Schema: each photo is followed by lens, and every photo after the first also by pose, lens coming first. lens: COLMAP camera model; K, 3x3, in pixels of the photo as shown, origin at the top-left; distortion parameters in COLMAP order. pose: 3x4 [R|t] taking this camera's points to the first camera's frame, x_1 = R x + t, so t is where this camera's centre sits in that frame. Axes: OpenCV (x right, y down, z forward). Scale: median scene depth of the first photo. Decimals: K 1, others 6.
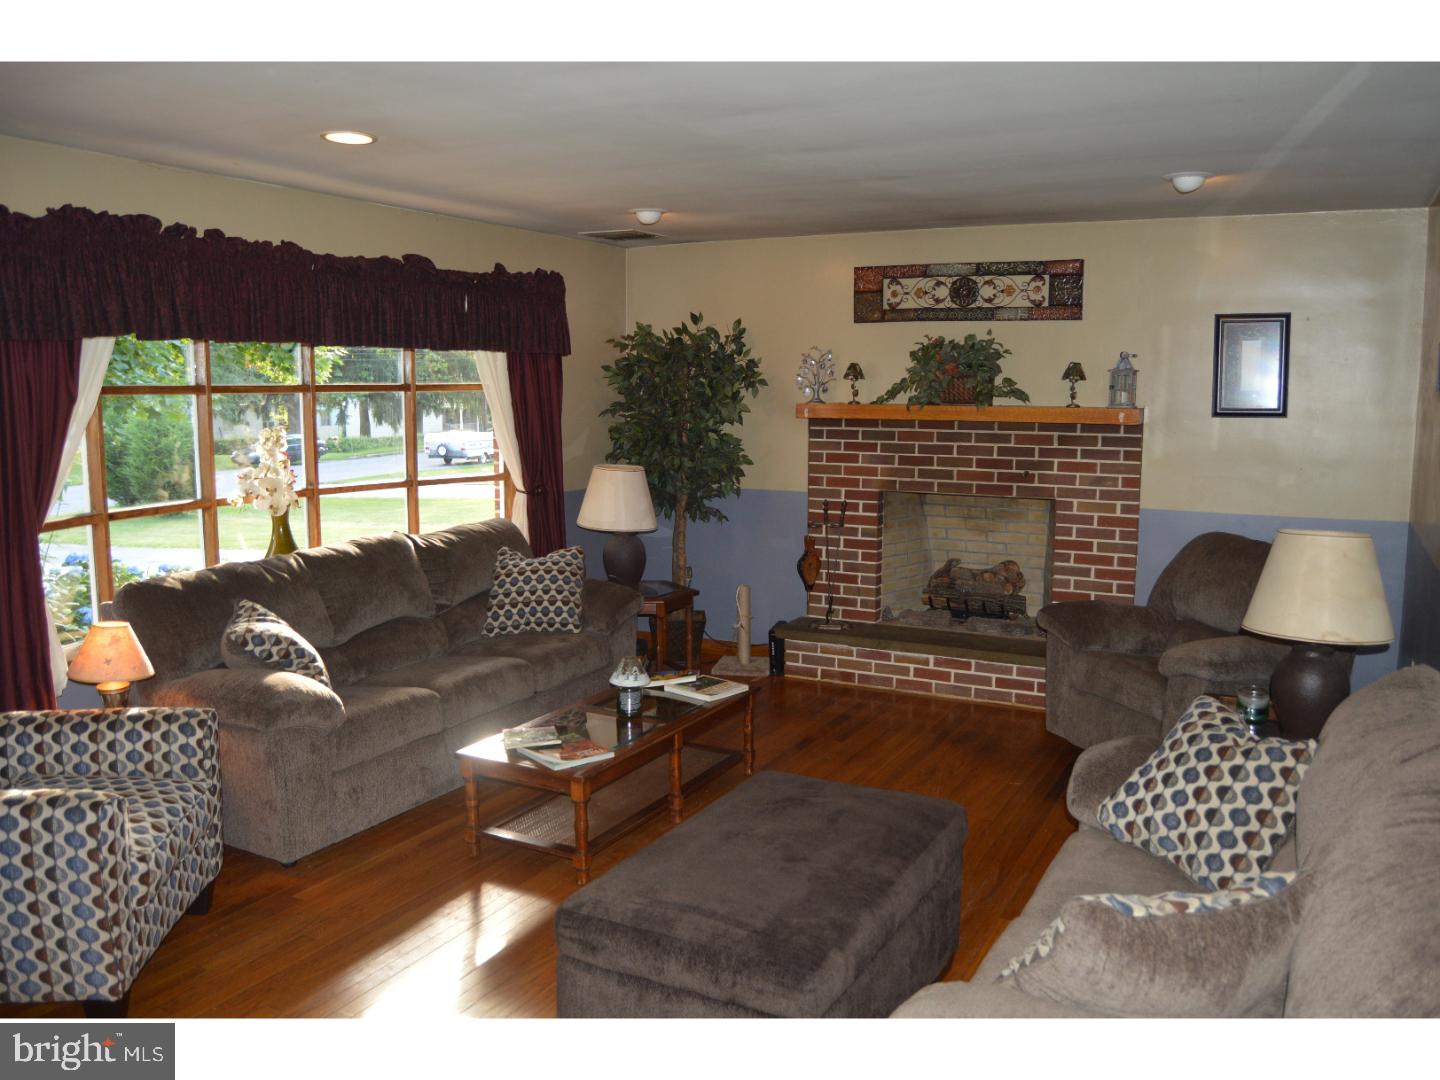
lens RADIAL K [[1146.5, 0, 728.8], [0, 1146.5, 542.7], [0, 0, 1]] dist [-0.087061, 0.034424]
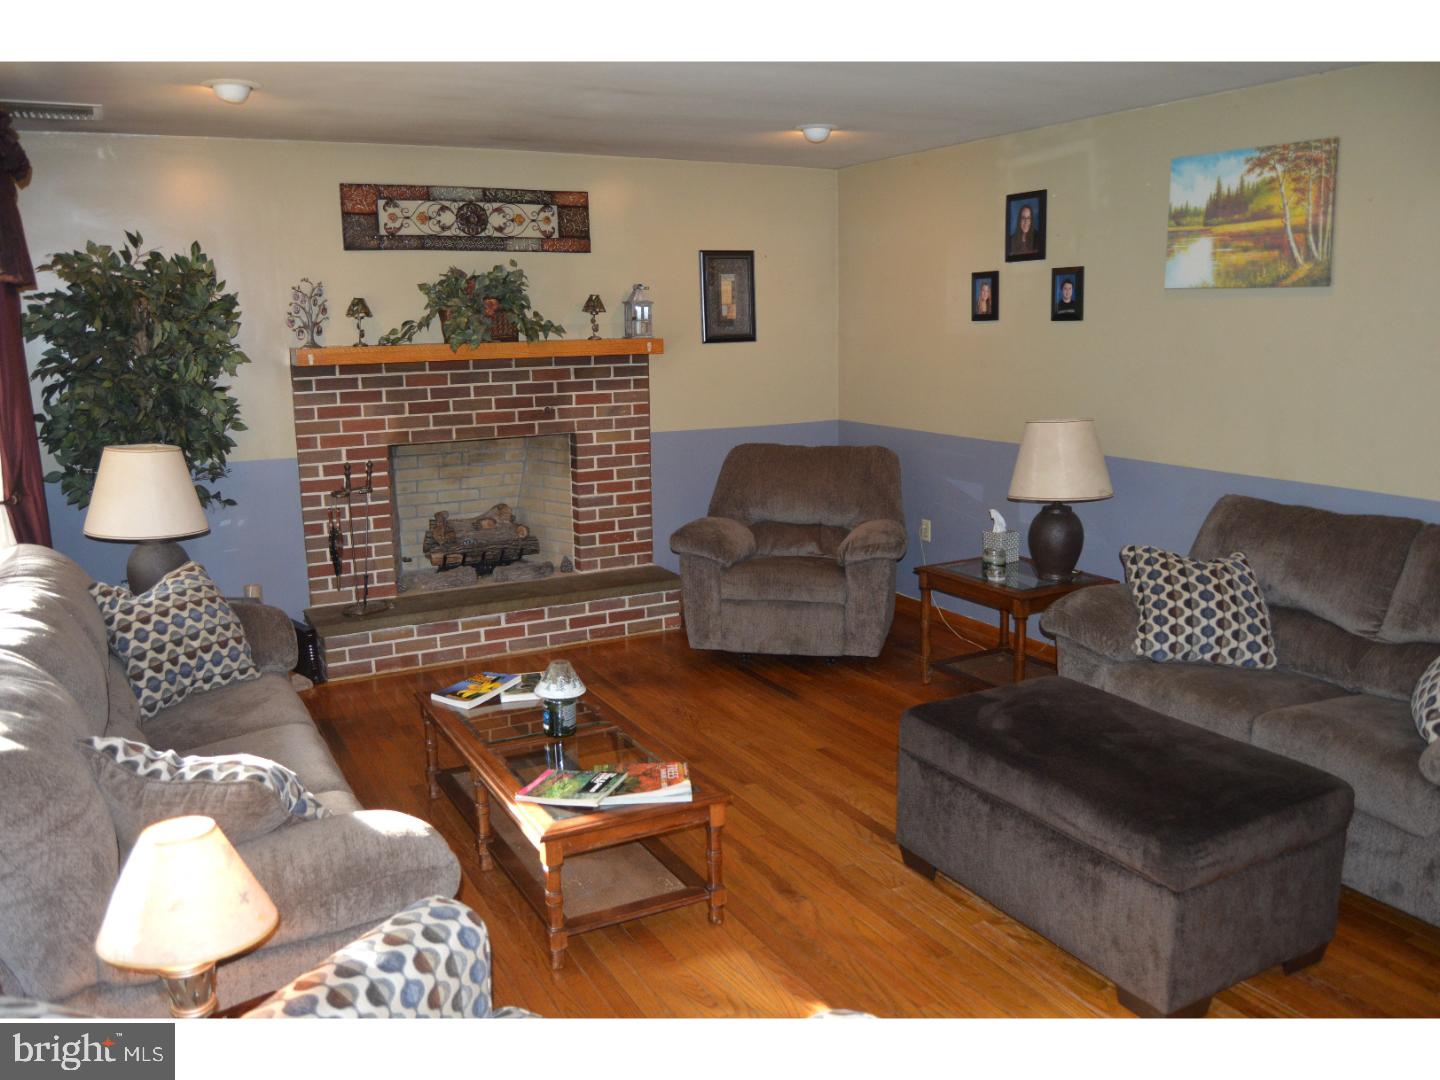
lens RADIAL K [[1146.5, 0, 726.3], [0, 1146.5, 540.5], [0, 0, 1]] dist [-0.087061, 0.034424]
pose [[0.562949, -0.168251, 0.809185, -0.461549], [0.129769, 0.984910, 0.114509, -0.042274], [-0.816240, 0.040544, 0.576288, 0.311639]]
